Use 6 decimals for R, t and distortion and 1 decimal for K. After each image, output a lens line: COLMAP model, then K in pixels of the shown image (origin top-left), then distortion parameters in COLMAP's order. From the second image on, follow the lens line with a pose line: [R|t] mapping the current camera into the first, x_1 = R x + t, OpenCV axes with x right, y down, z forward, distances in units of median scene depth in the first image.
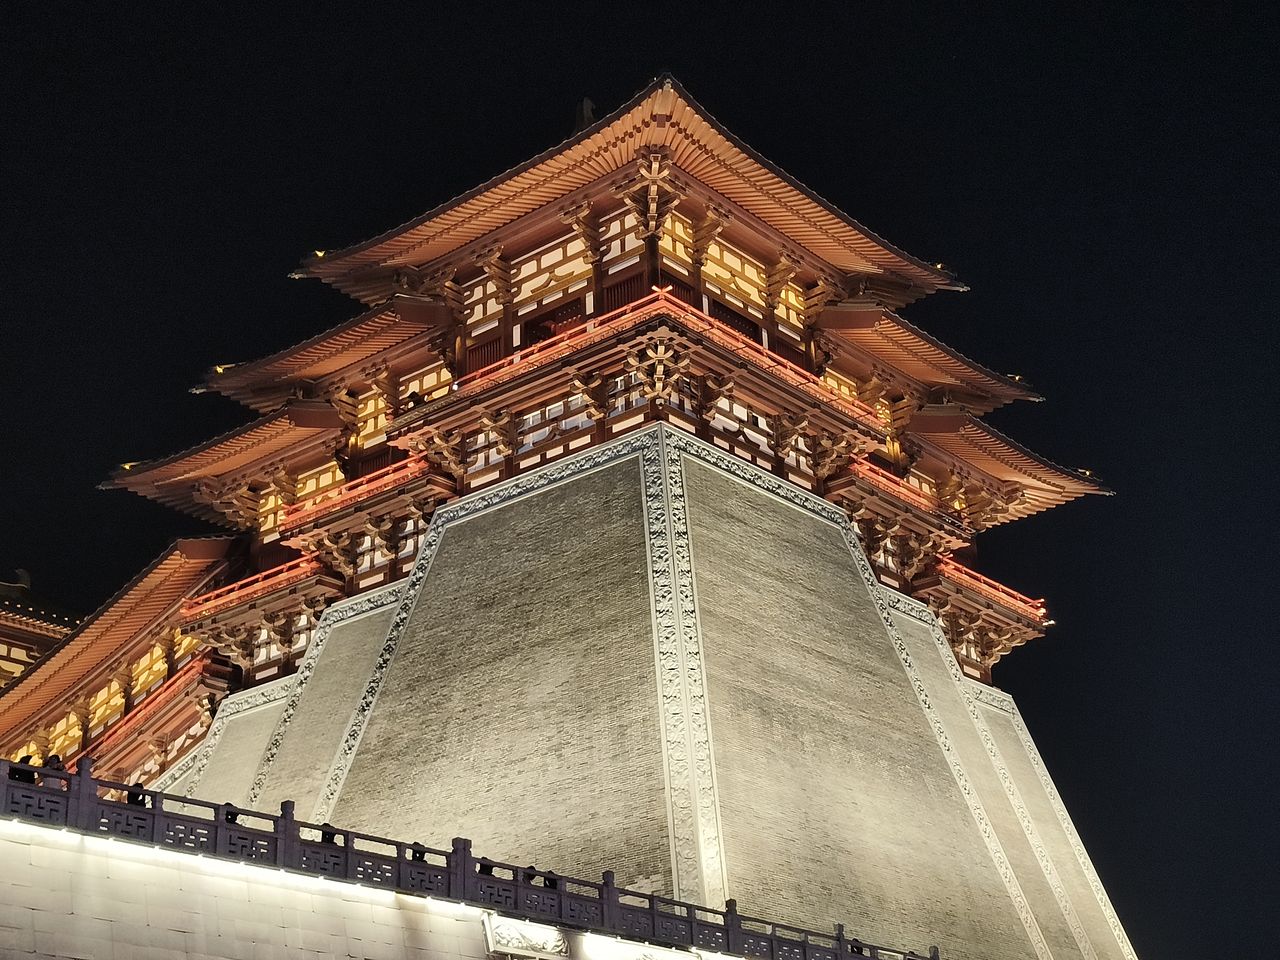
lens RADIAL K [[1925.3, 0, 640.0], [0, 1925.3, 480.0], [0, 0, 1]] dist [0.414803, -2.009347]
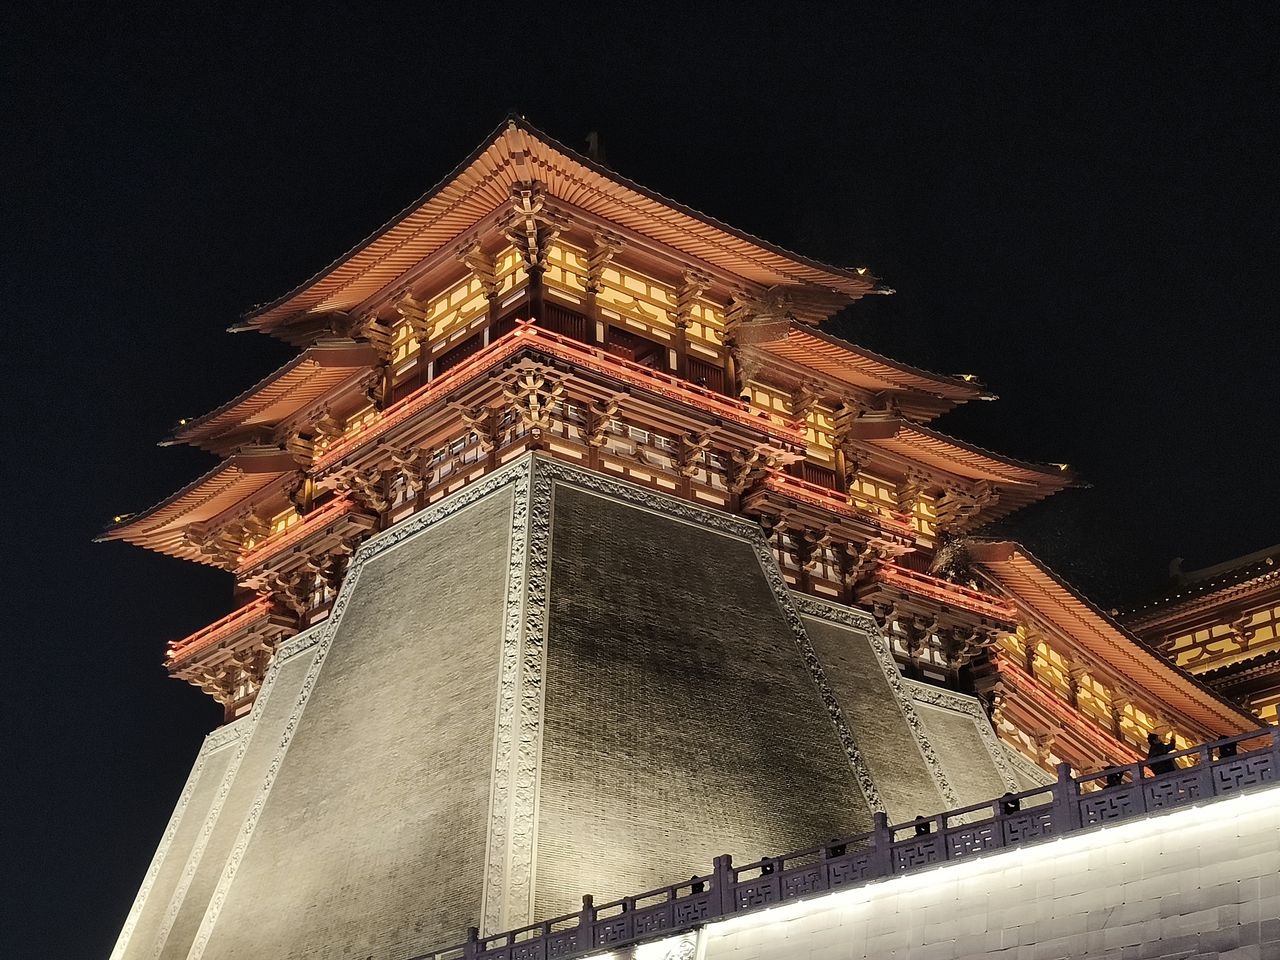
lens RADIAL K [[1925.3, 0, 640.0], [0, 1925.3, 480.0], [0, 0, 1]] dist [0.414803, -2.009347]
pose [[0.986181, -0.060418, -0.154260, 0.200433], [0.060526, 0.998159, -0.004000, -0.006943], [0.154218, -0.005392, 0.988022, -0.001080]]
